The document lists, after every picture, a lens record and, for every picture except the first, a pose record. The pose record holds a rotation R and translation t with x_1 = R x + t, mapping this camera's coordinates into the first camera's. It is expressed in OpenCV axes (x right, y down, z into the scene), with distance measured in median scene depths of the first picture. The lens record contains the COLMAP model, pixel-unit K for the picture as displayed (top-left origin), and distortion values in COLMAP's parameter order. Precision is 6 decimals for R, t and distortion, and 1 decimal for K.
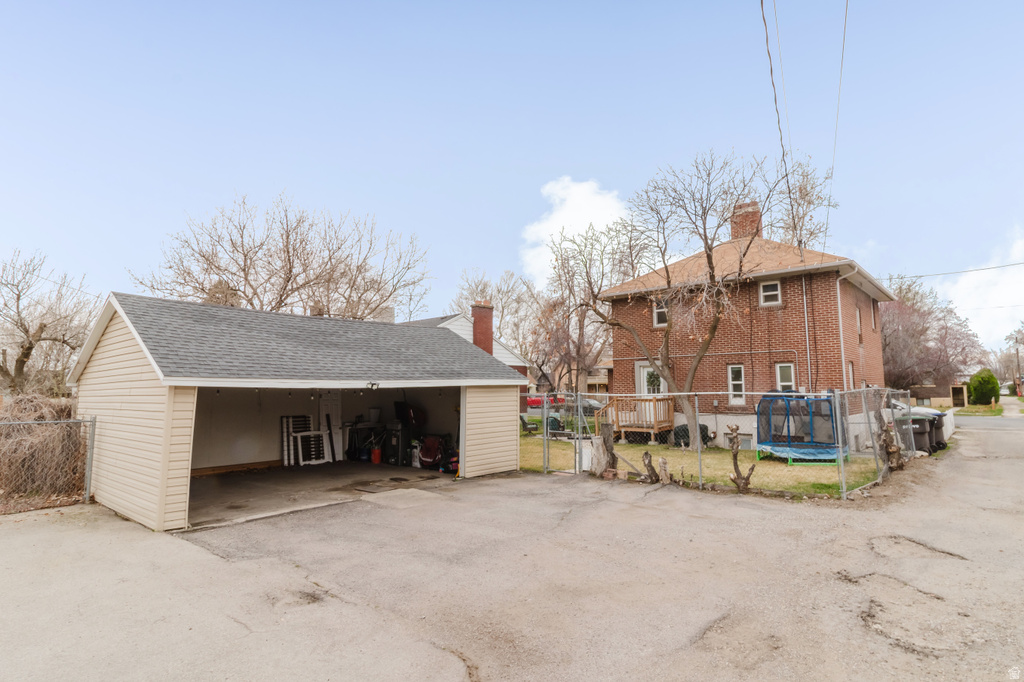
lens RADIAL K [[552.1, 0, 519.0], [0, 552.1, 335.3], [0, 0, 1]] dist [-0.000803, 0.000753]
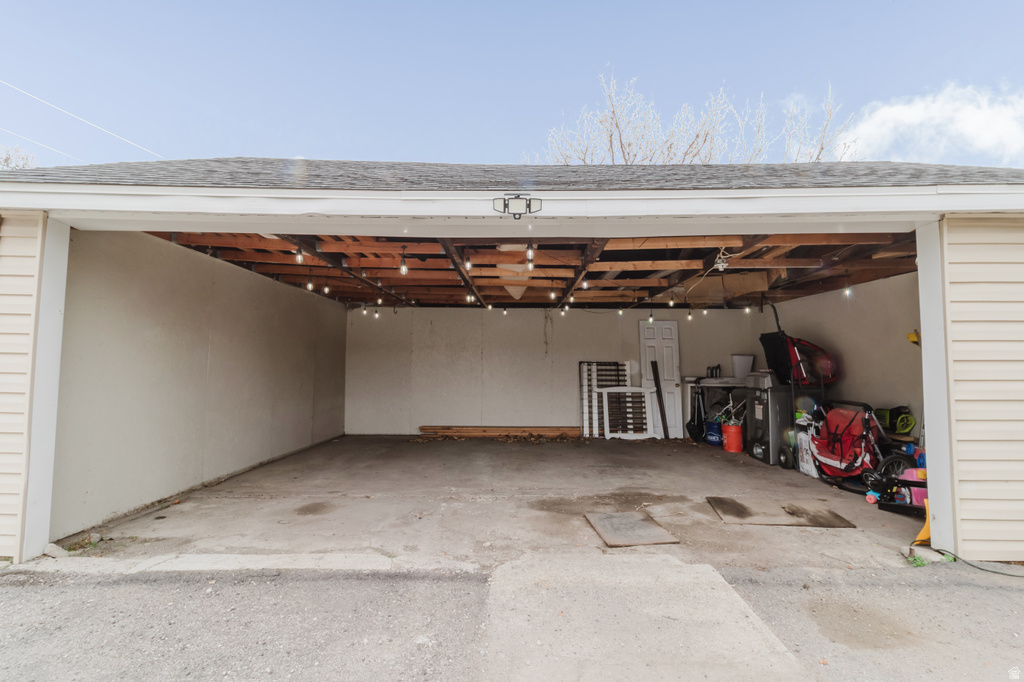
lens RADIAL K [[474.0, 0, 513.7], [0, 474.0, 338.3], [0, 0, 1]] dist [-0.001250, 0.003082]
pose [[0.650103, -0.040149, -0.758784, -0.047224], [0.064925, 0.997886, 0.002826, 0.111319], [0.757067, -0.051101, 0.651336, 0.565414]]
